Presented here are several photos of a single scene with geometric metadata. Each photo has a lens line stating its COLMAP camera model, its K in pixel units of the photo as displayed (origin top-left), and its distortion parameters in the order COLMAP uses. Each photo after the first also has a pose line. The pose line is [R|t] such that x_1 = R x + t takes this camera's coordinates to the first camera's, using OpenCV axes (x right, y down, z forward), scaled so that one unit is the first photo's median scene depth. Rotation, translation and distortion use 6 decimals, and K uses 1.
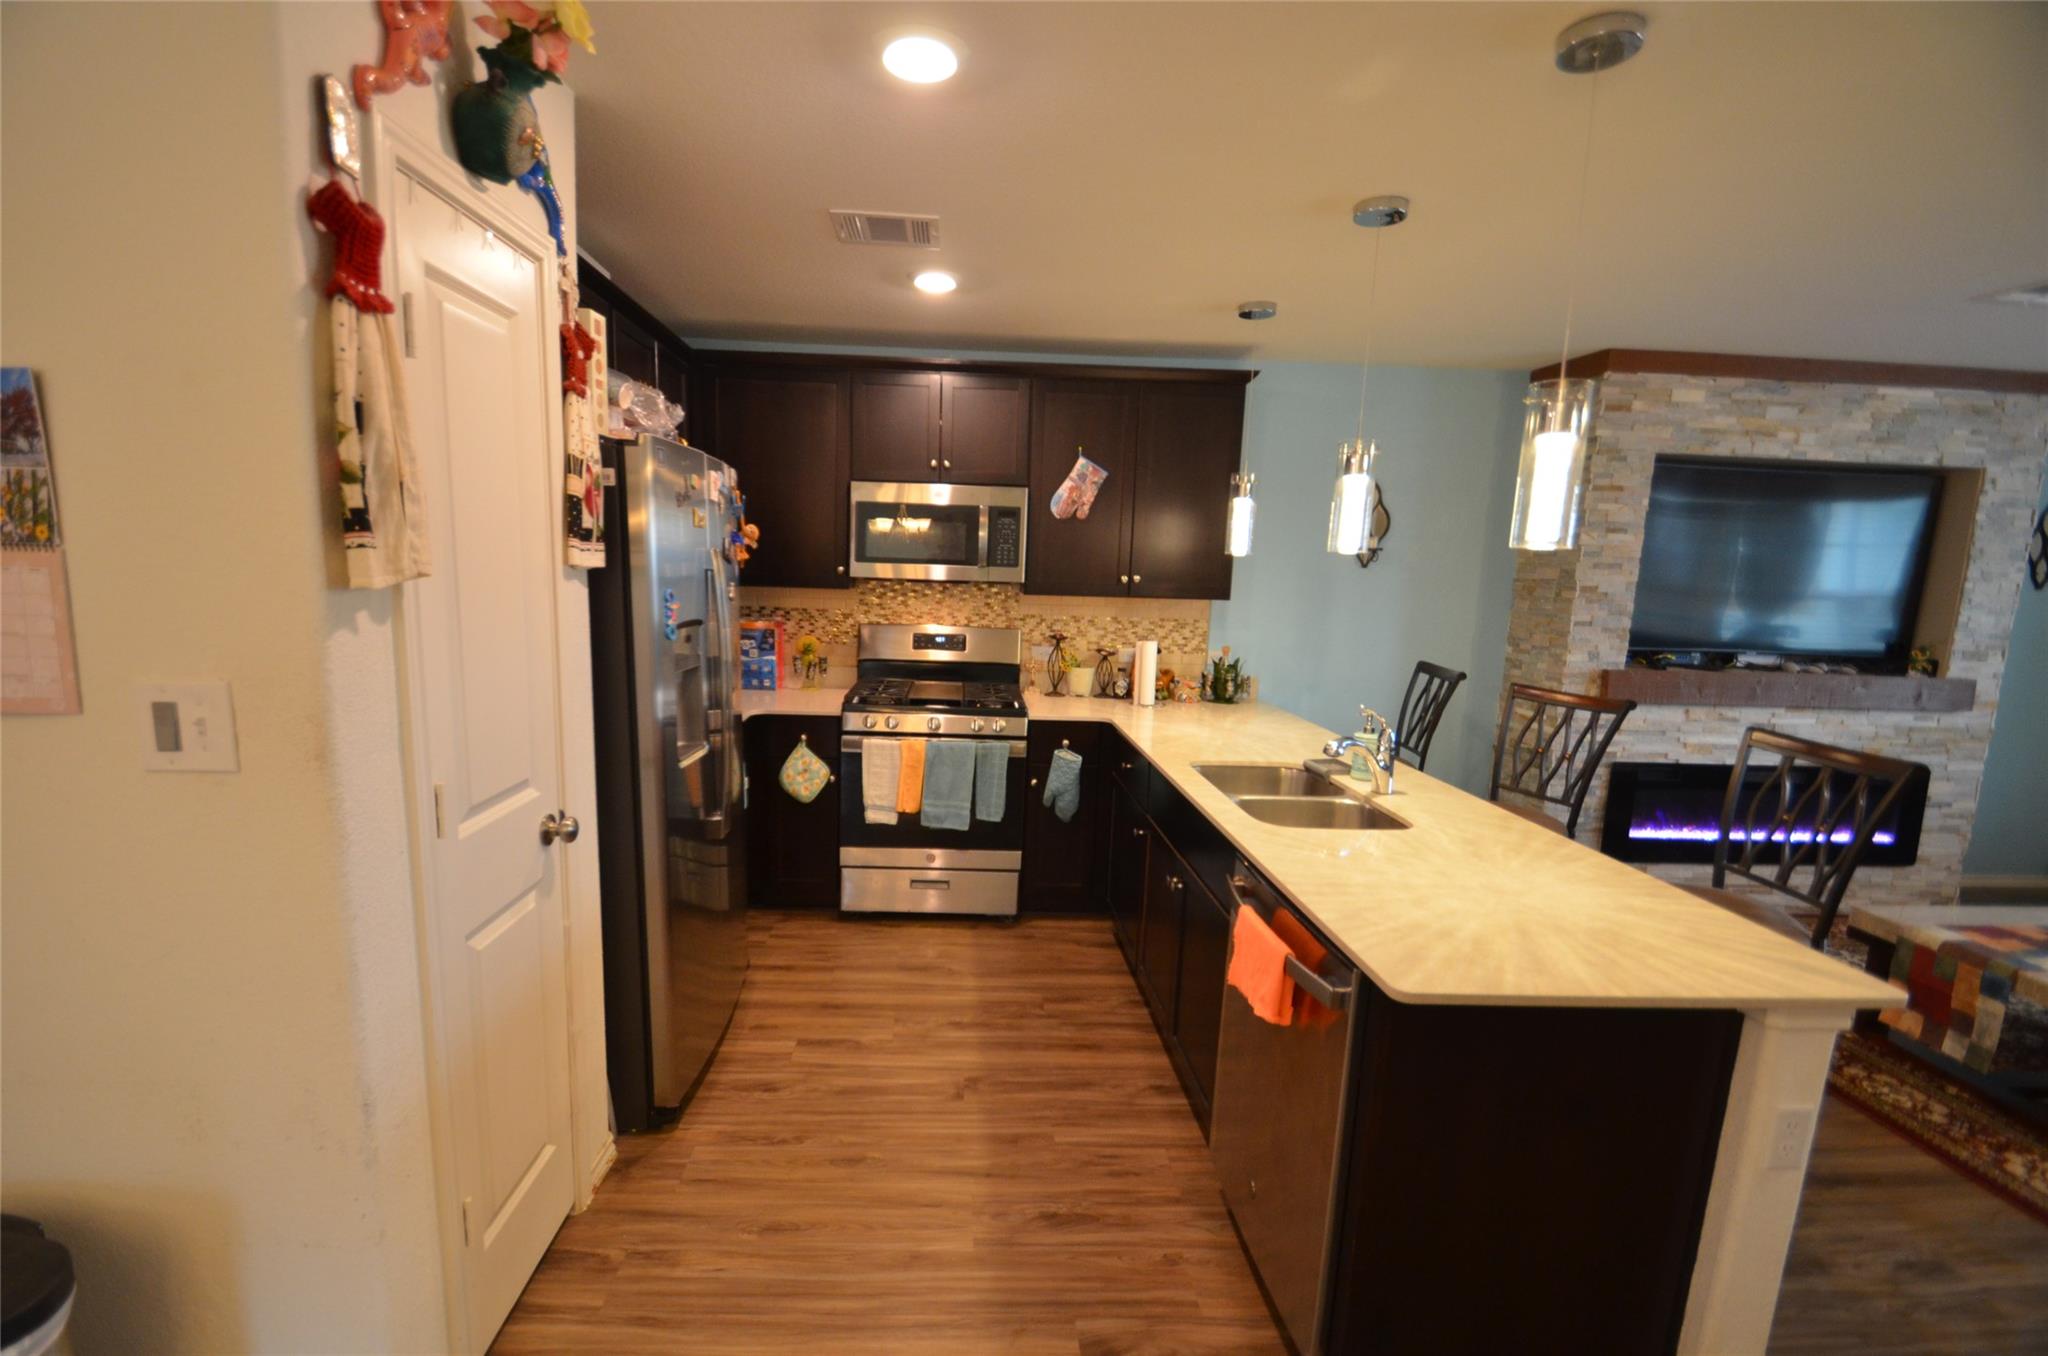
lens RADIAL K [[897.0, 0, 983.7], [0, 897.0, 703.3], [0, 0, 1]] dist [0.009905, -0.014396]
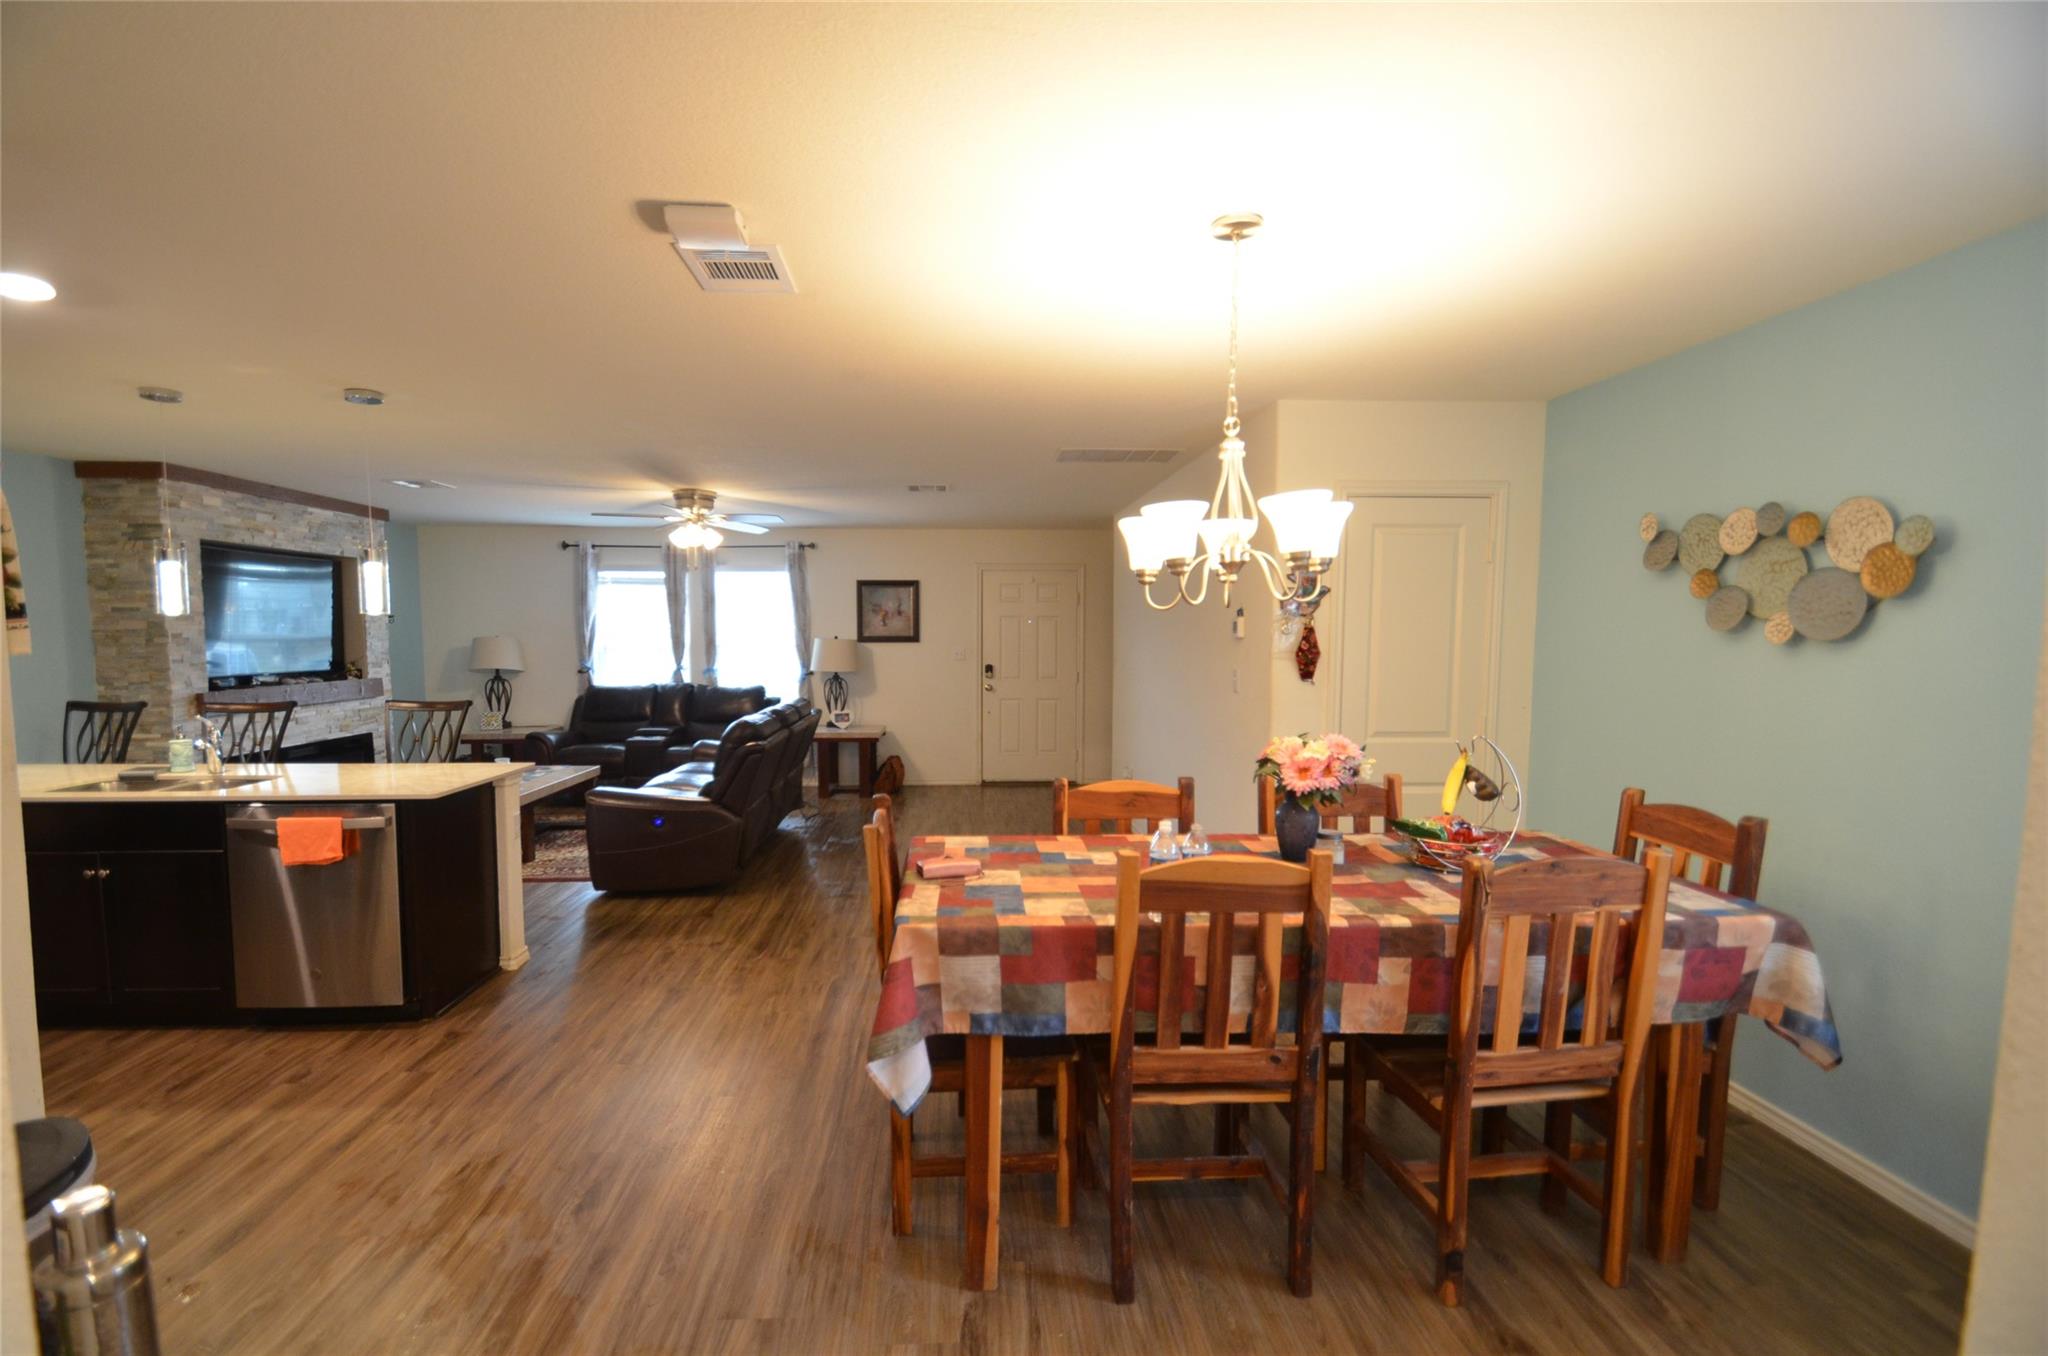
lens RADIAL K [[897.0, 0, 983.7], [0, 897.0, 703.3], [0, 0, 1]] dist [0.009905, -0.014396]
pose [[-0.007168, -0.109629, 0.993947, -0.690555], [0.154739, 0.981878, 0.109414, 0.013064], [-0.987929, 0.154586, 0.009926, -0.195597]]
